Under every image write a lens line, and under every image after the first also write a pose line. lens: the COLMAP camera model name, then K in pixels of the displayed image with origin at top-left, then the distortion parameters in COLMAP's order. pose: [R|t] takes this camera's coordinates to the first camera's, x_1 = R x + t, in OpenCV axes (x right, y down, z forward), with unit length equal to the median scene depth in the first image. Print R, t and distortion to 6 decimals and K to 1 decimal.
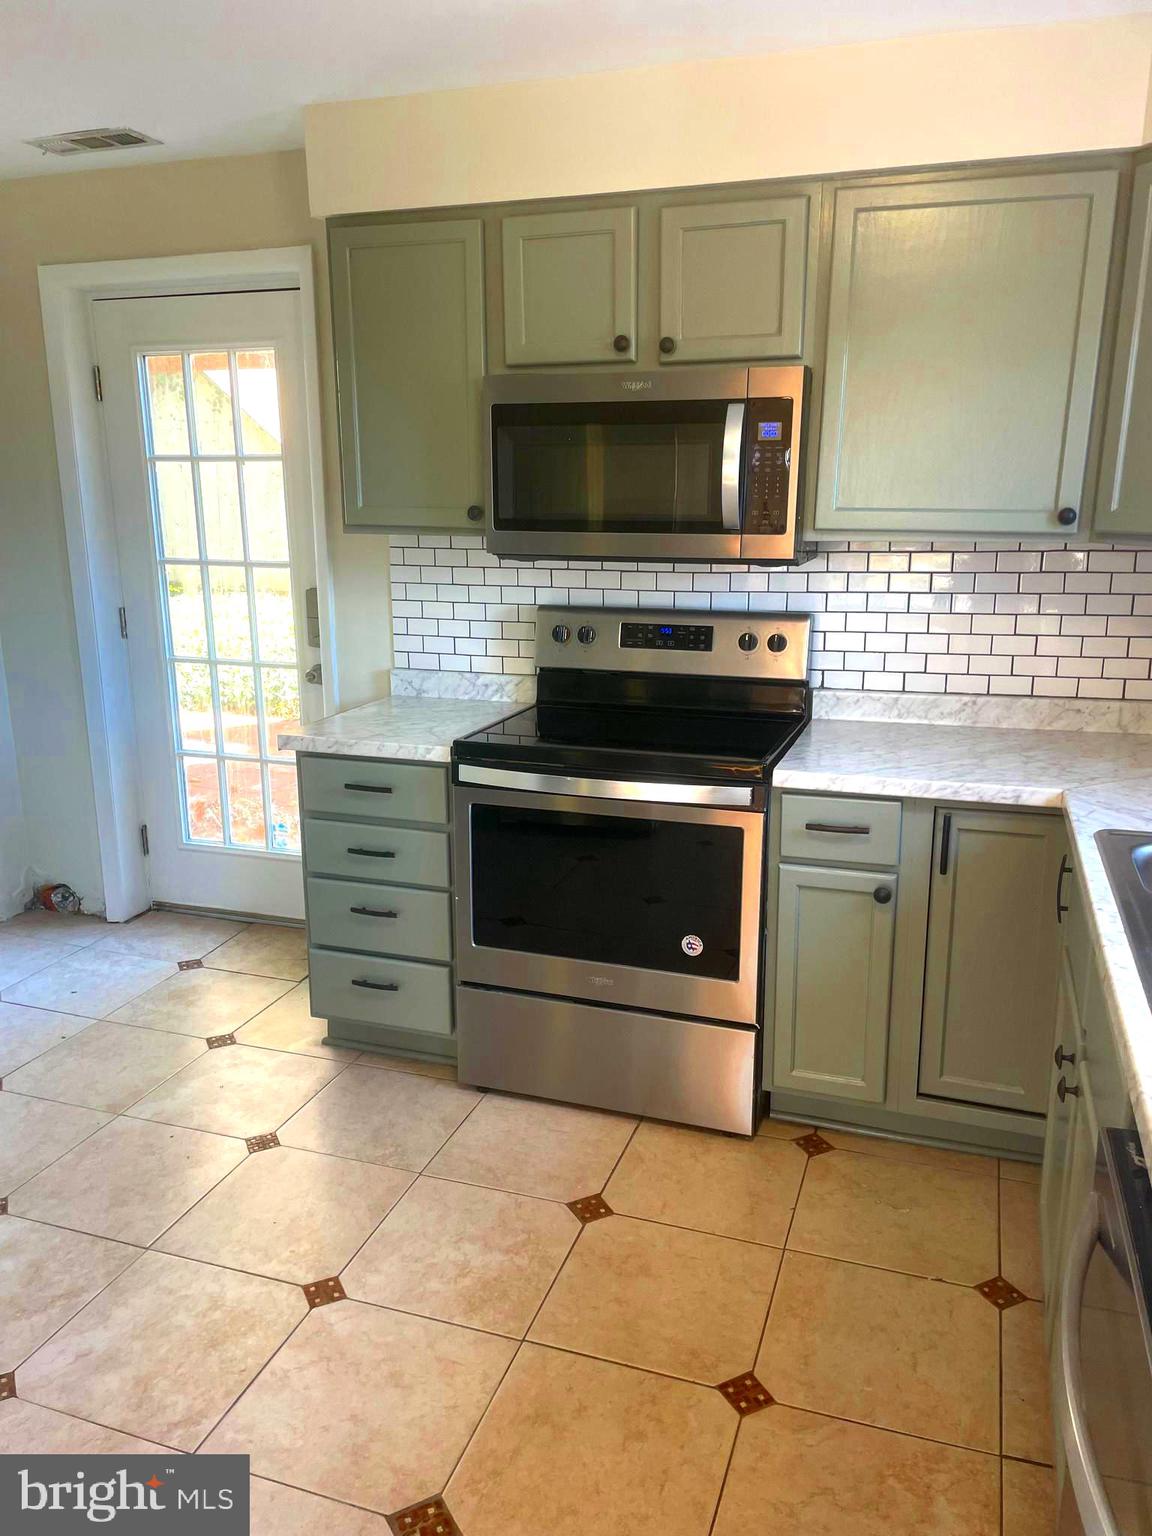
lens RADIAL K [[1155.2, 0, 571.8], [0, 1155.2, 769.4], [0, 0, 1]] dist [0.056700, -0.050964]
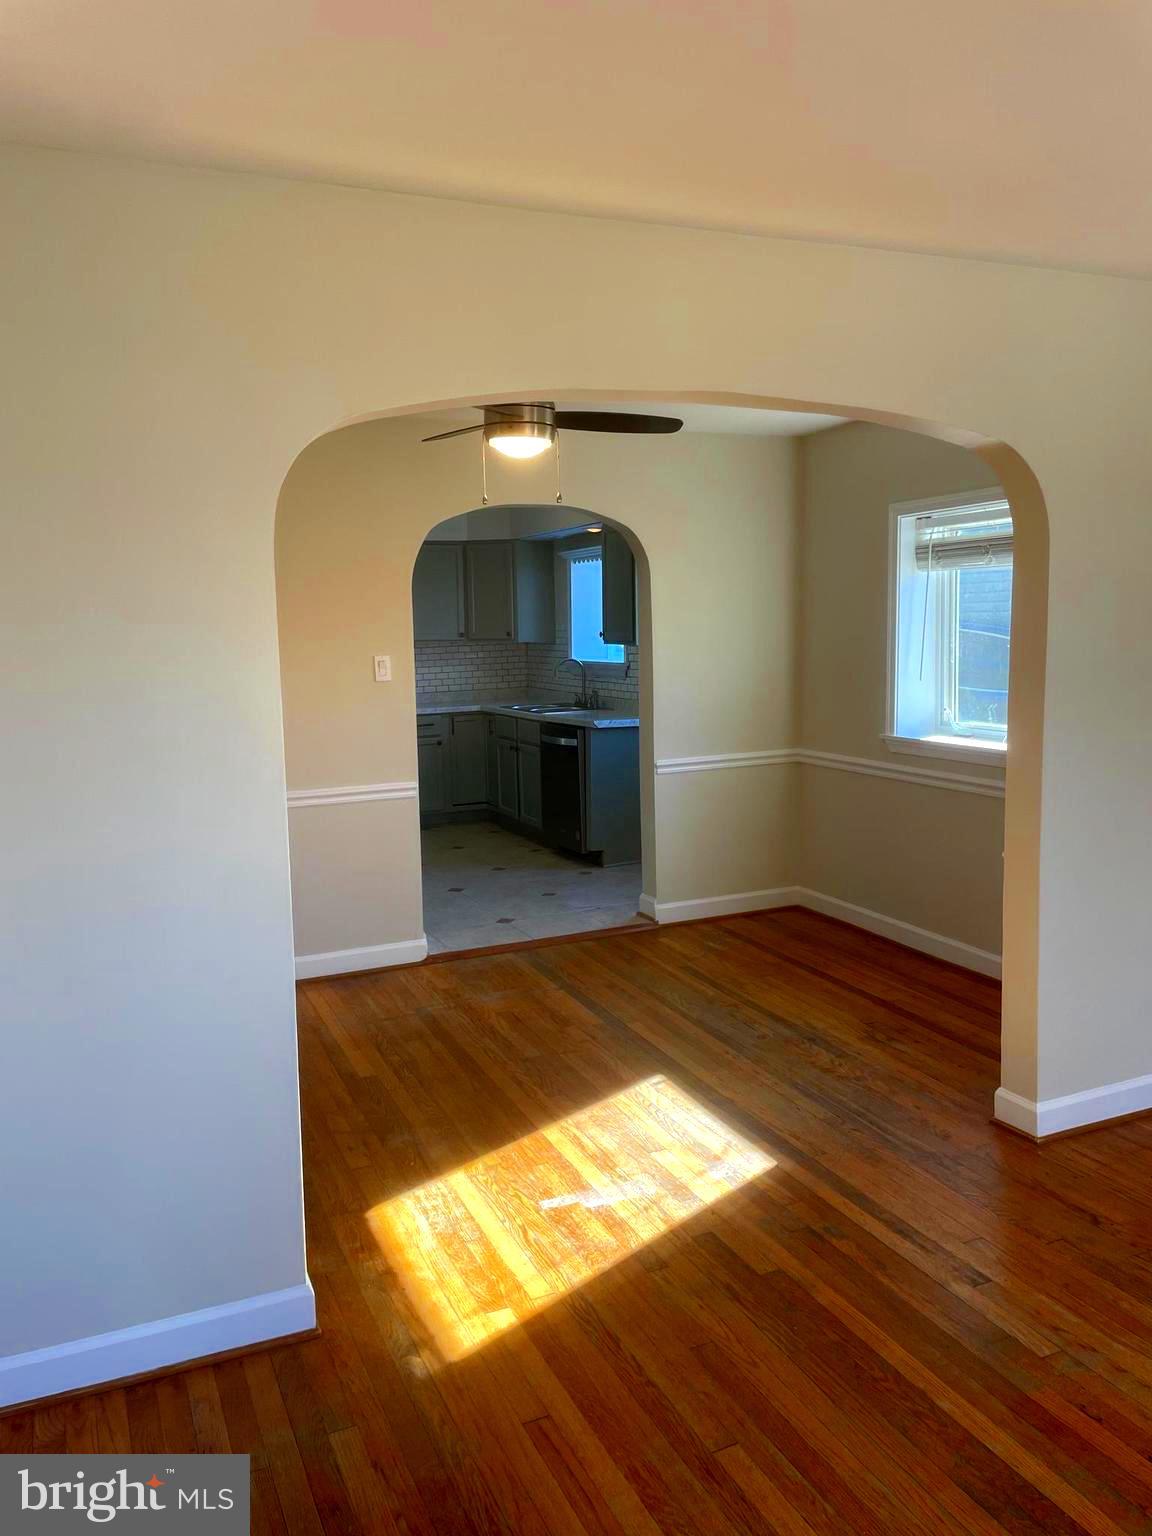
lens RADIAL K [[1155.2, 0, 576.0], [0, 1155.2, 767.6], [0, 0, 1]] dist [0.056700, -0.050964]
pose [[0.735181, -0.097458, 0.670828, -1.702666], [0.179965, 0.982160, -0.054541, 0.430373], [-0.653545, 0.160823, 0.739604, -1.749218]]
